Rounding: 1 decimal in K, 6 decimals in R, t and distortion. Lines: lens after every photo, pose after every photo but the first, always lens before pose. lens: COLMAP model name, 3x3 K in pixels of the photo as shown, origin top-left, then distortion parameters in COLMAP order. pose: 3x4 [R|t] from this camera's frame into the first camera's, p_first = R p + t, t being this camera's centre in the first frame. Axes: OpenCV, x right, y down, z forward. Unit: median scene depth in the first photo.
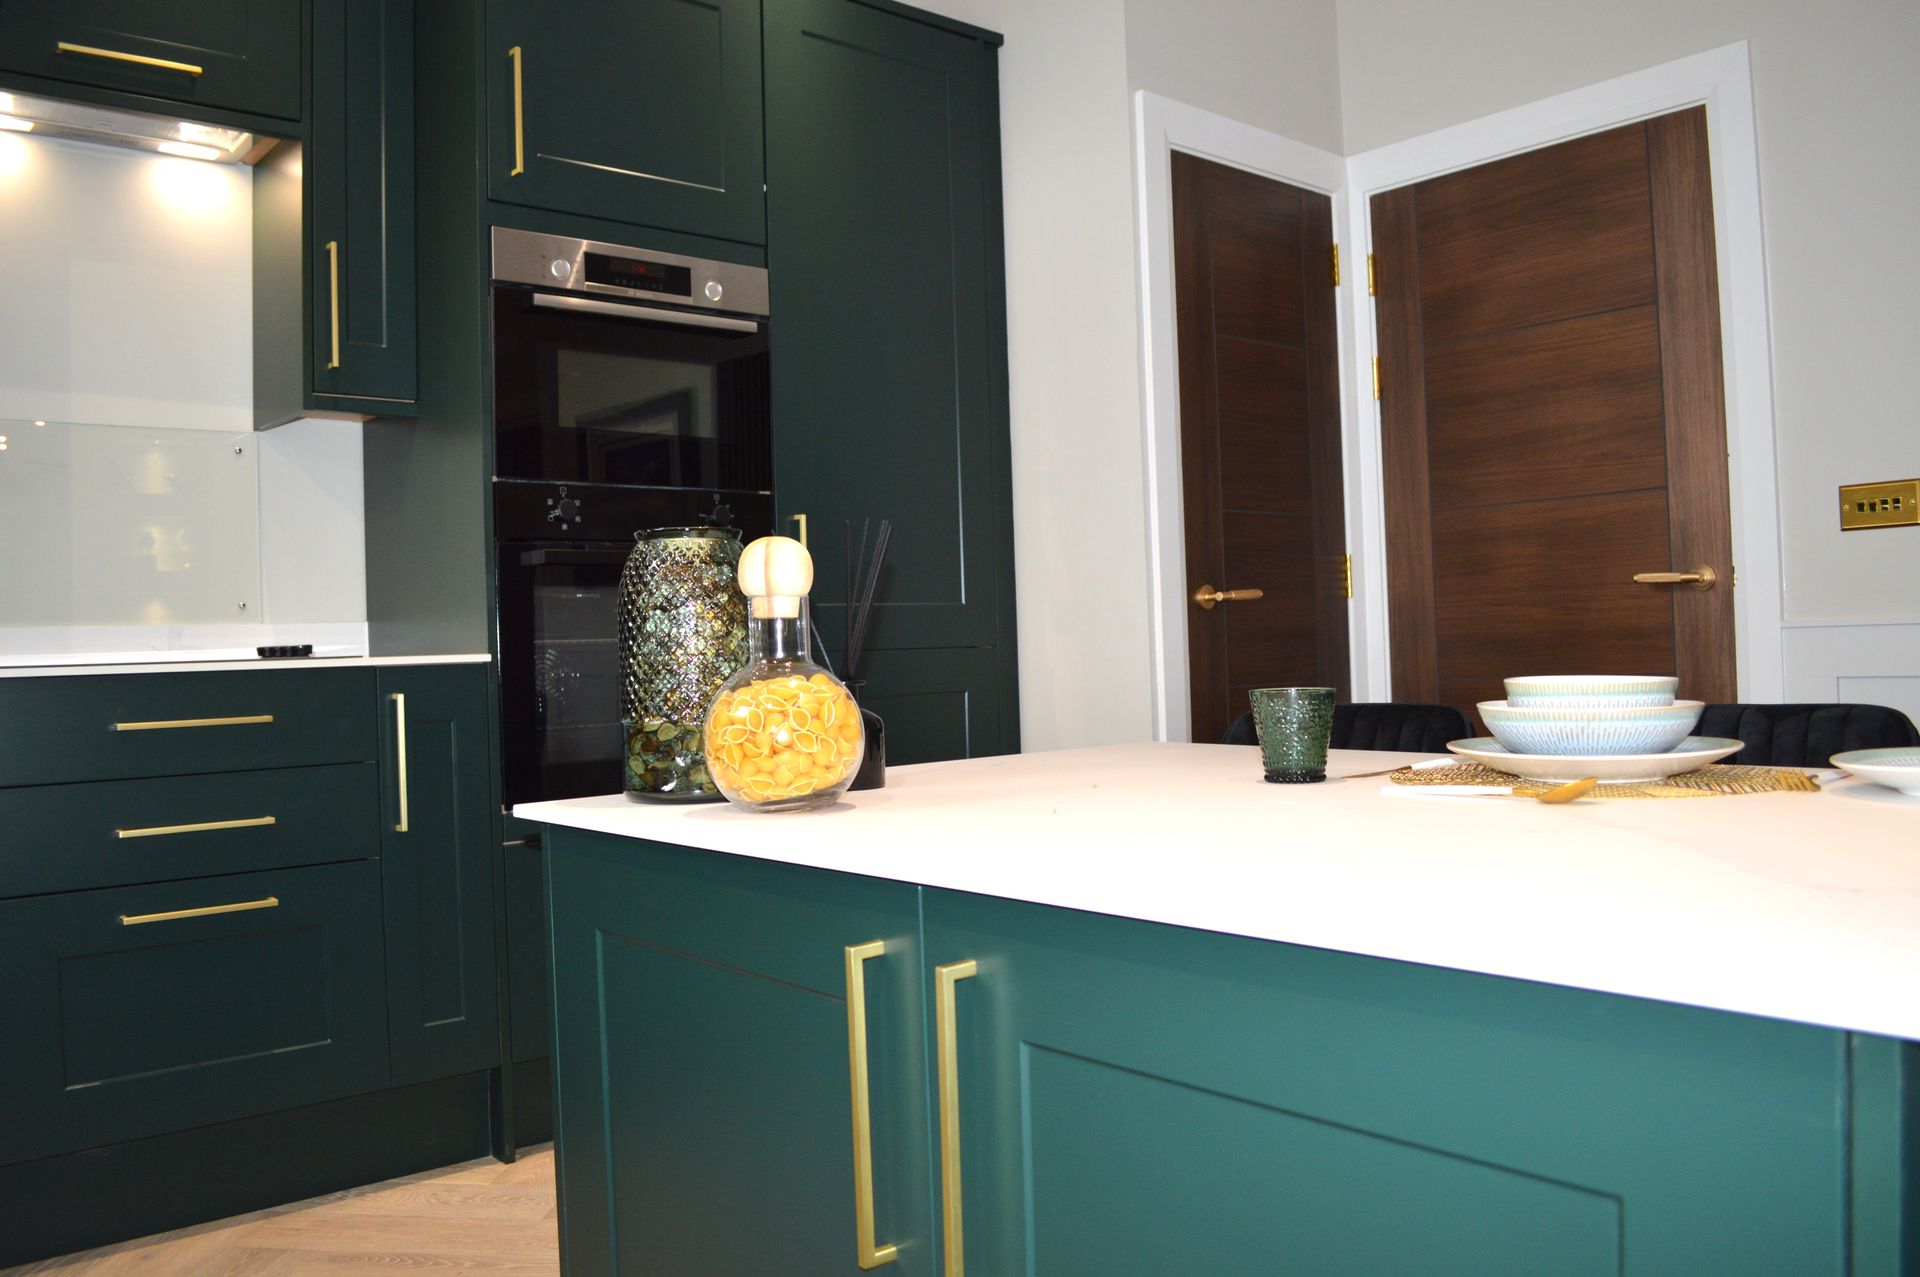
lens RADIAL K [[1534.6, 0, 954.4], [0, 1534.6, 629.4], [0, 0, 1]] dist [-0.084169, 0.008197]
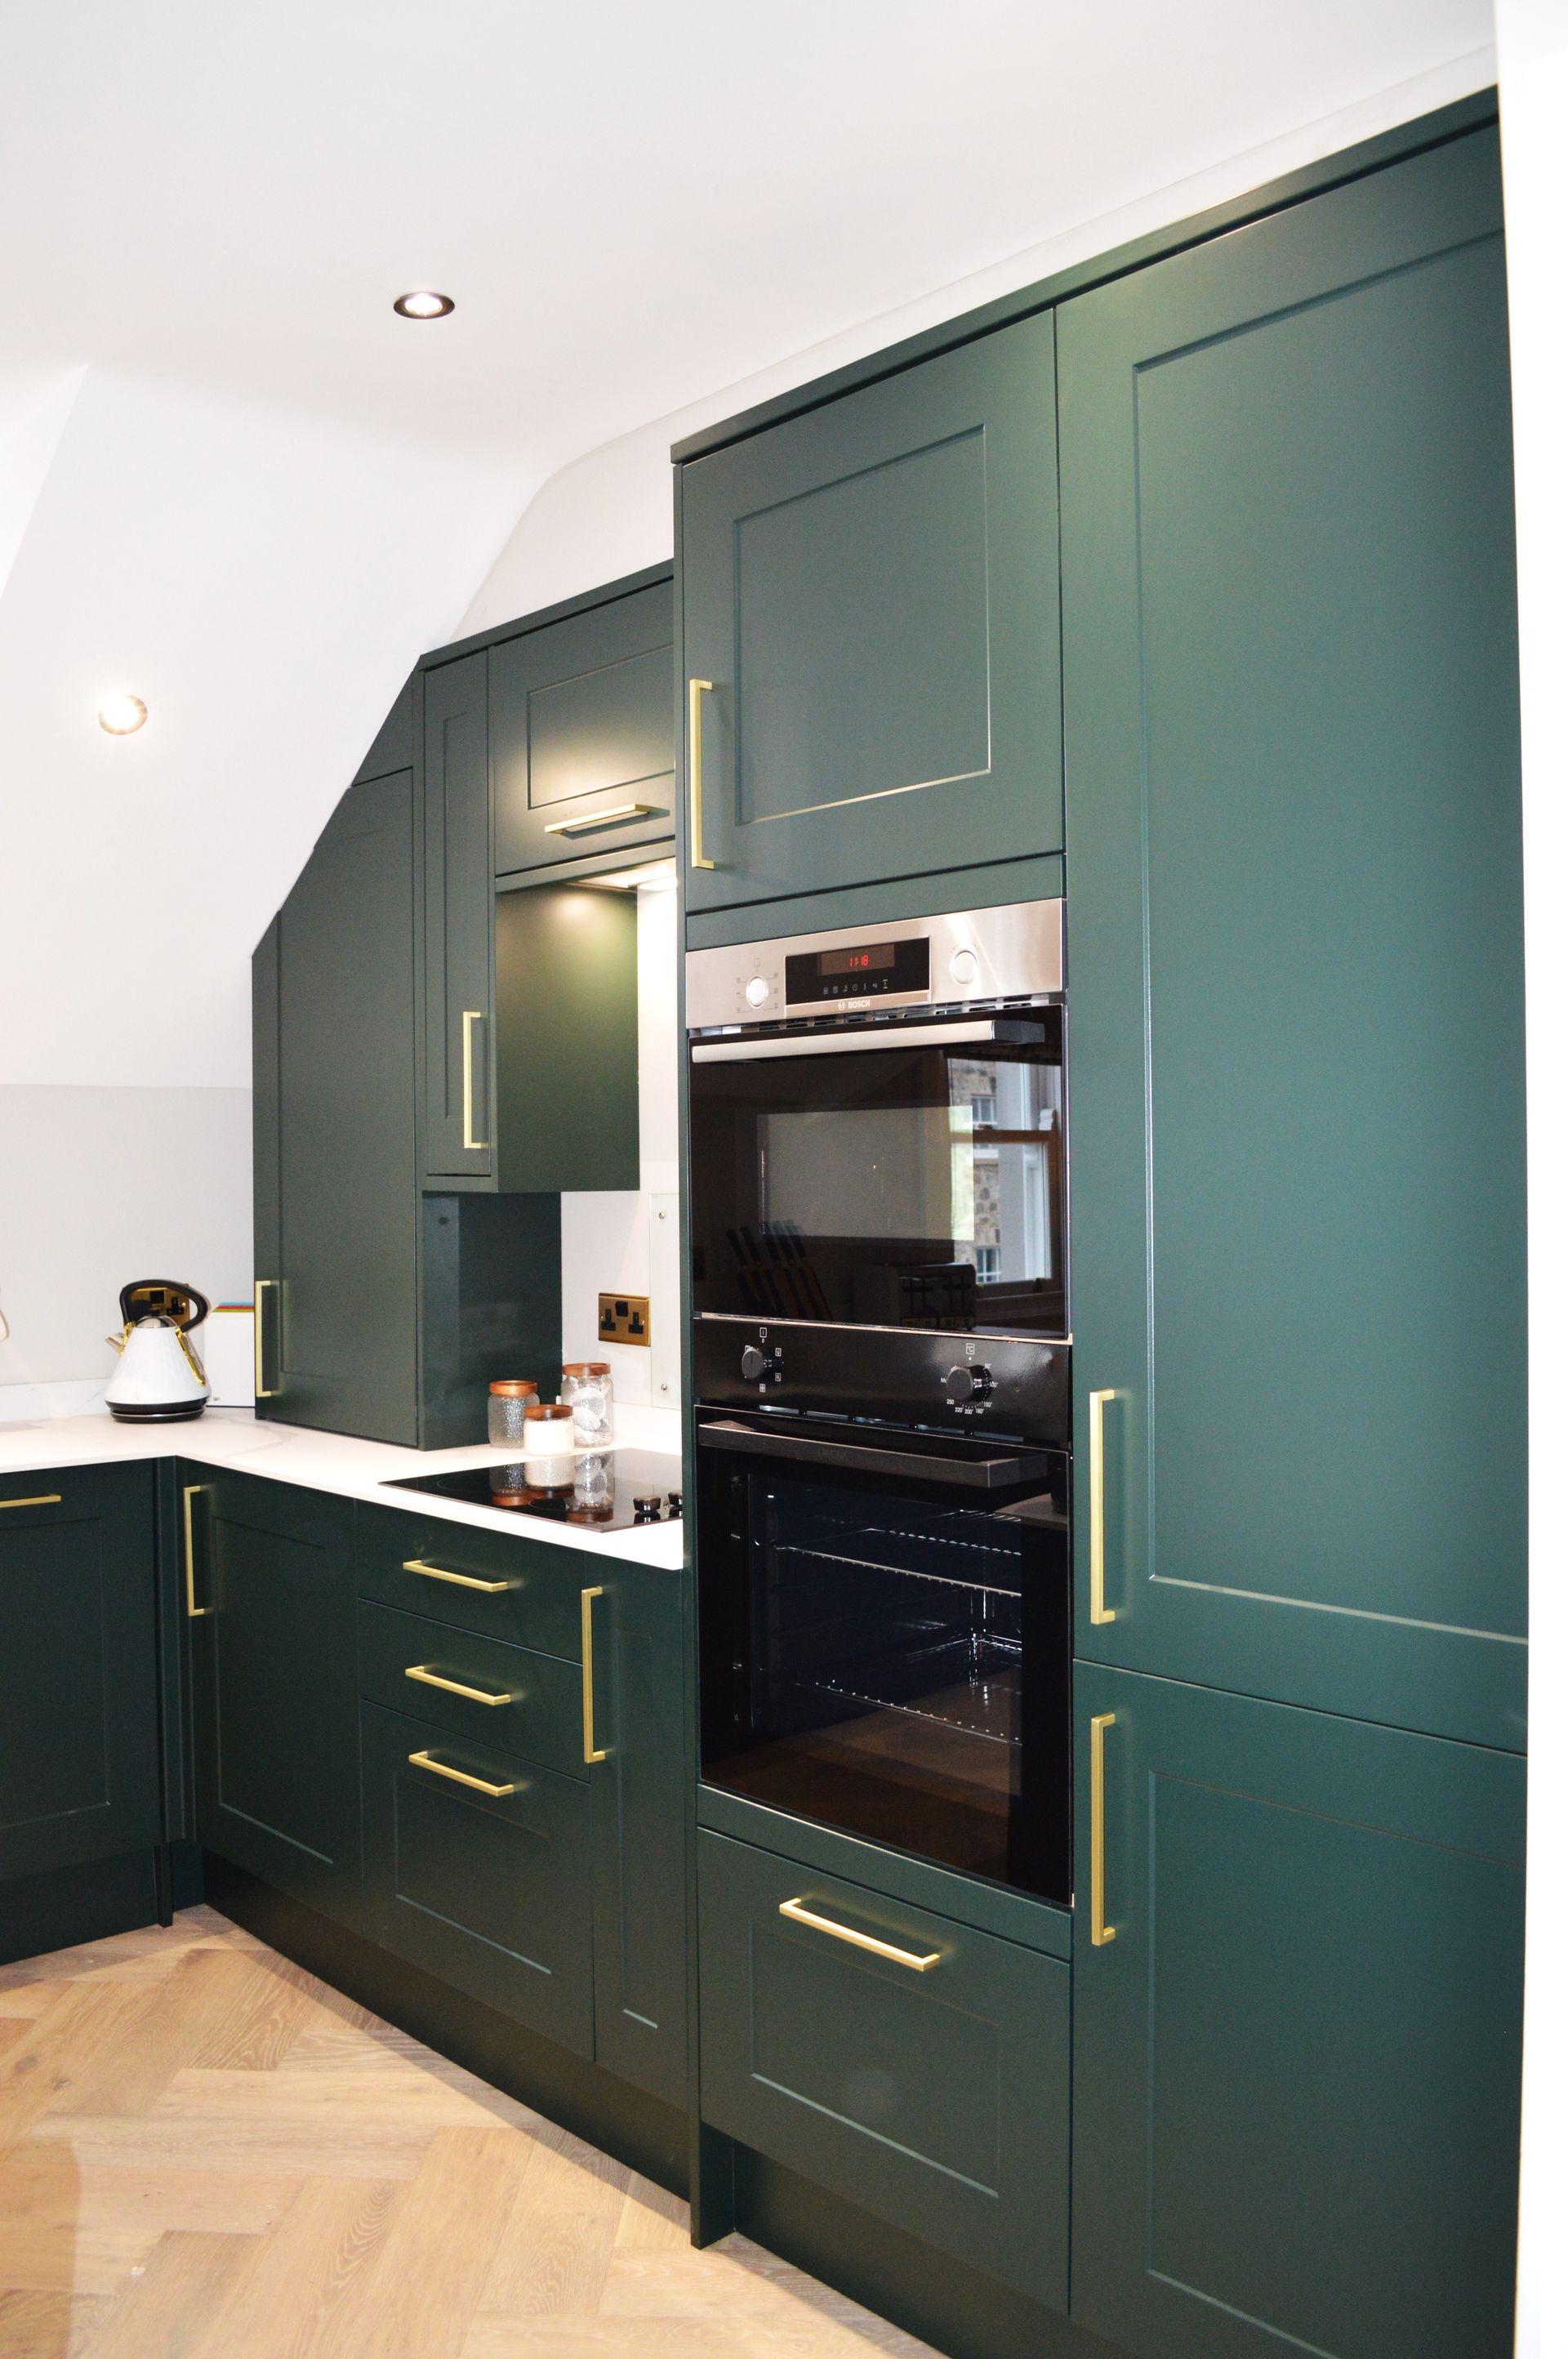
lens RADIAL K [[1875.5, 0, 779.2], [0, 1875.5, 1187.7], [0, 0, 1]] dist [-0.082151, 0.011133]
pose [[0.034208, 0.038851, -0.998659, 0.550341], [0.022305, 0.998966, 0.039627, -0.186142], [0.999166, -0.023631, 0.033306, 0.984596]]
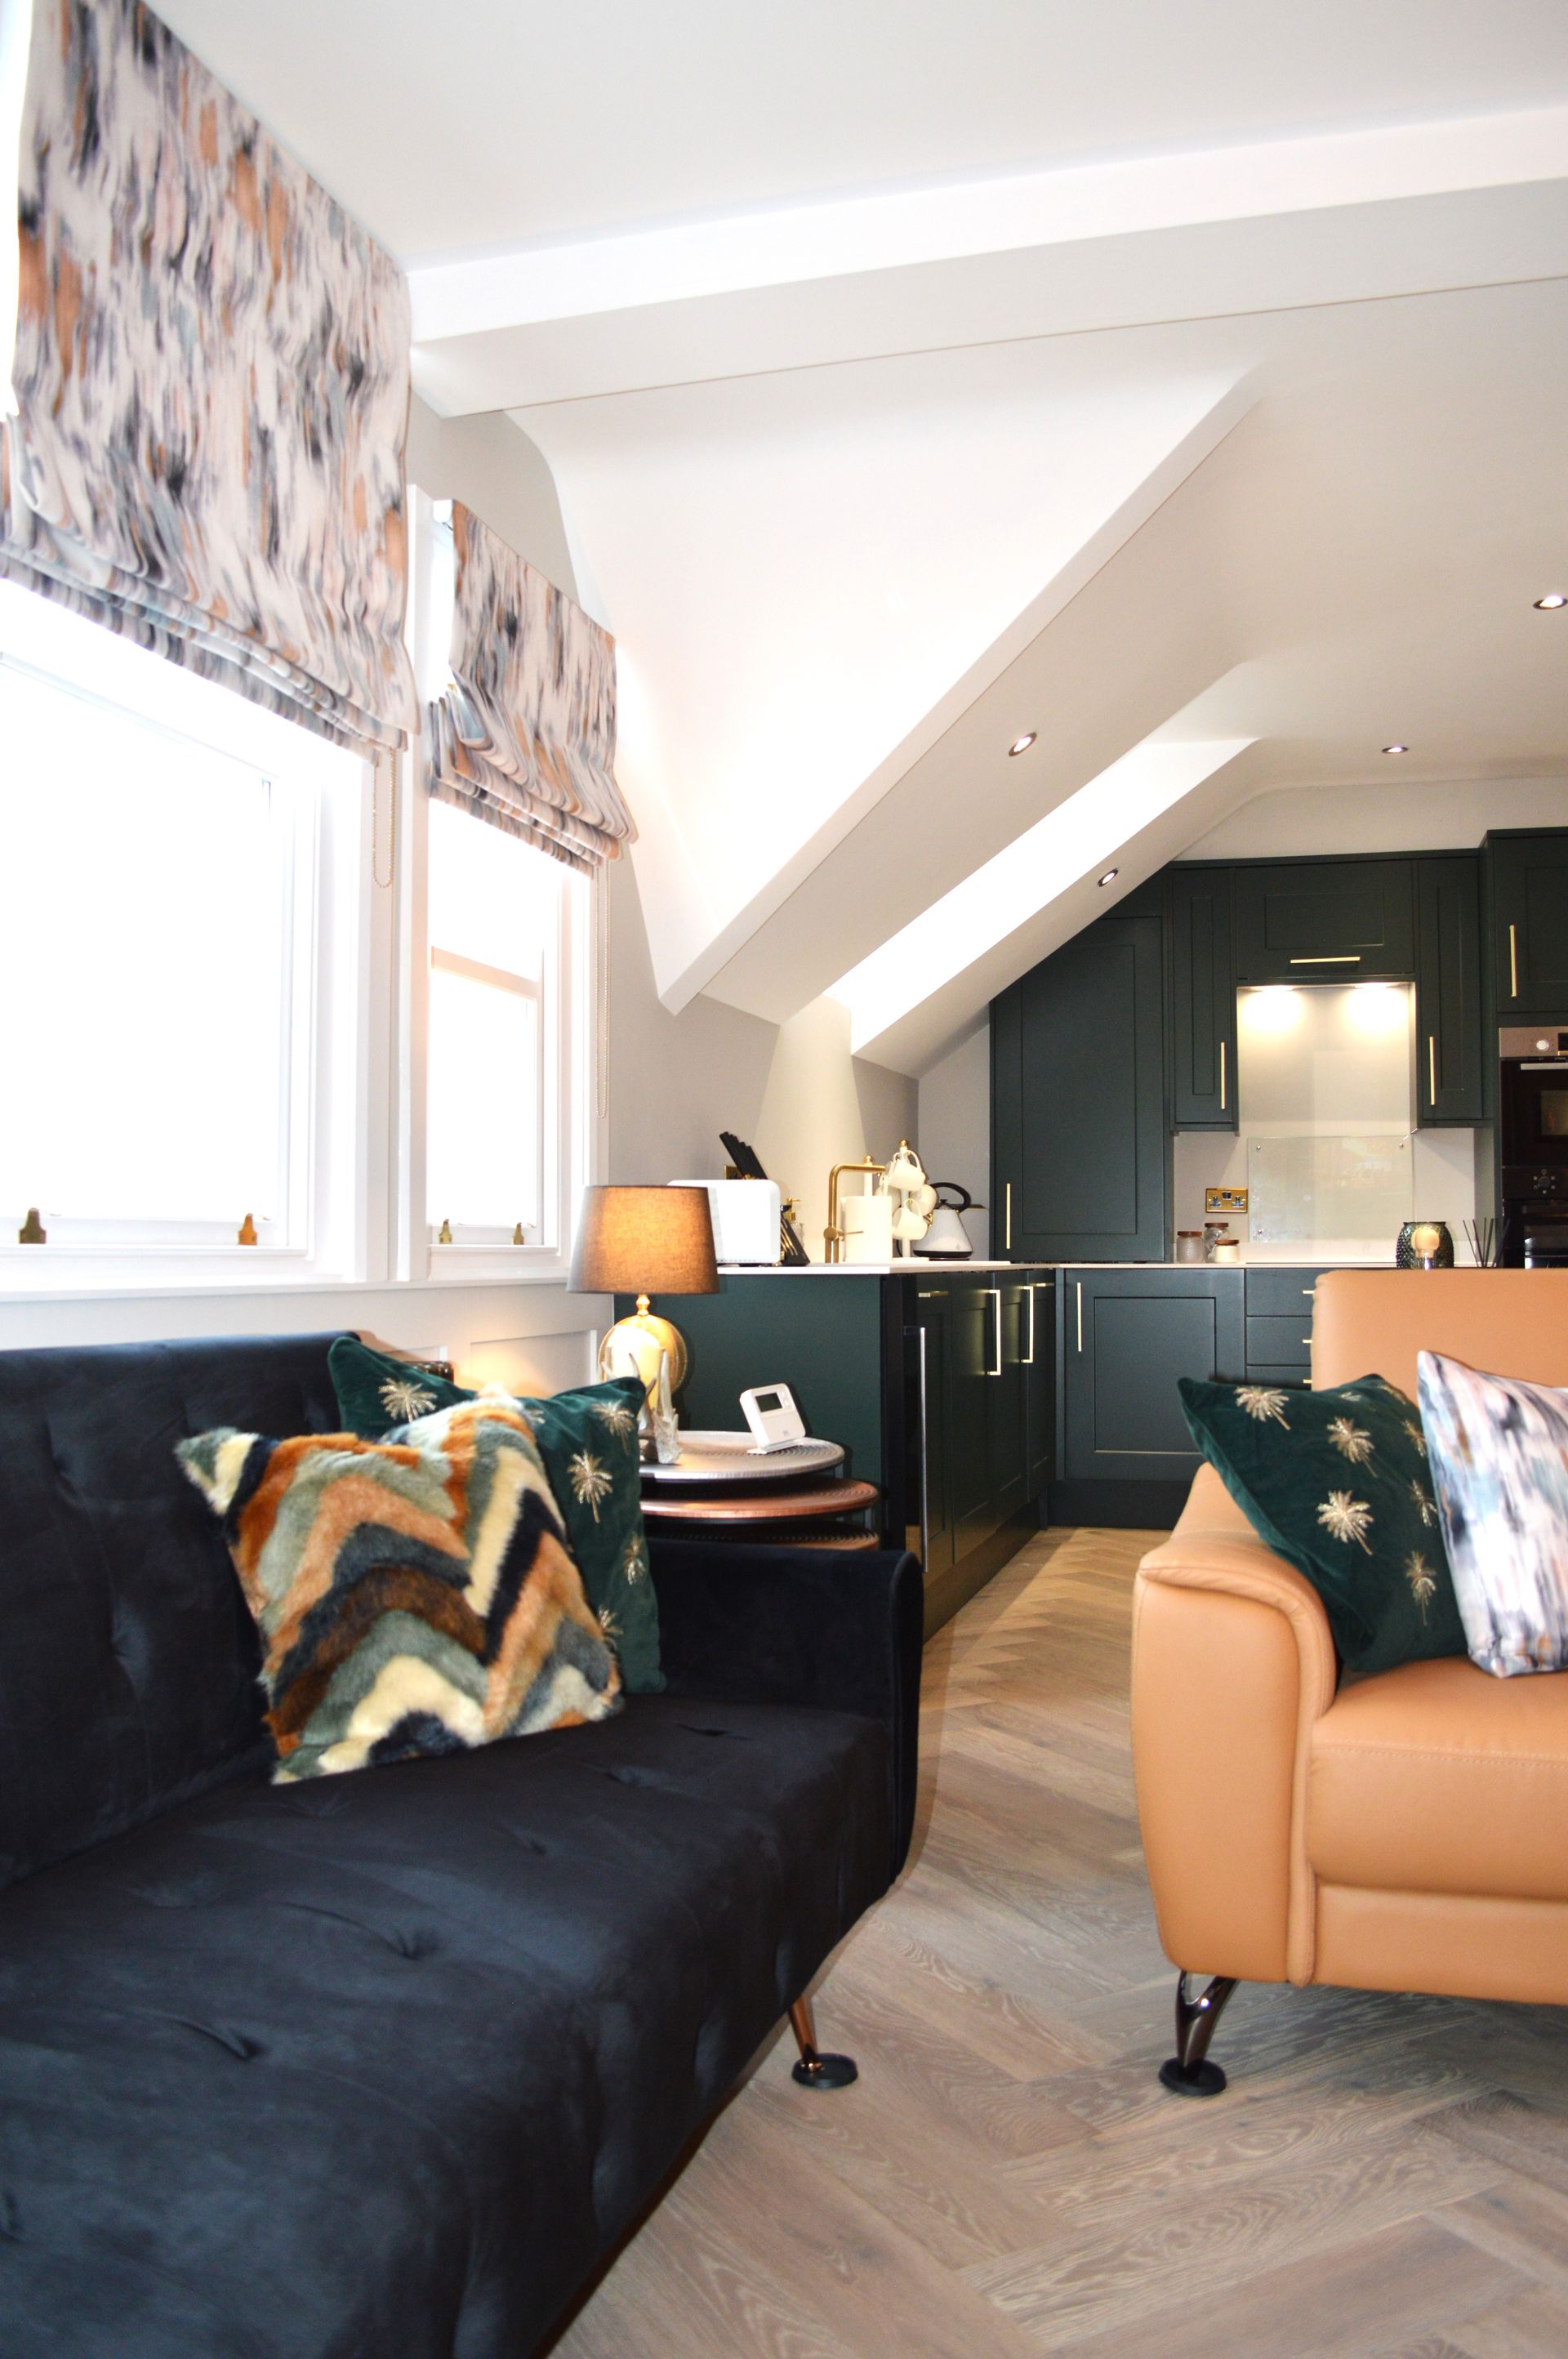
lens RADIAL K [[1885.3, 0, 784.0], [0, 1885.3, 1179.5], [0, 0, 1]] dist [-0.084169, 0.008197]
pose [[0.564228, 0.000500, -0.825619, 1.027986], [-0.010107, 0.999929, -0.006302, -0.059819], [0.825557, 0.011900, 0.564193, -0.944890]]
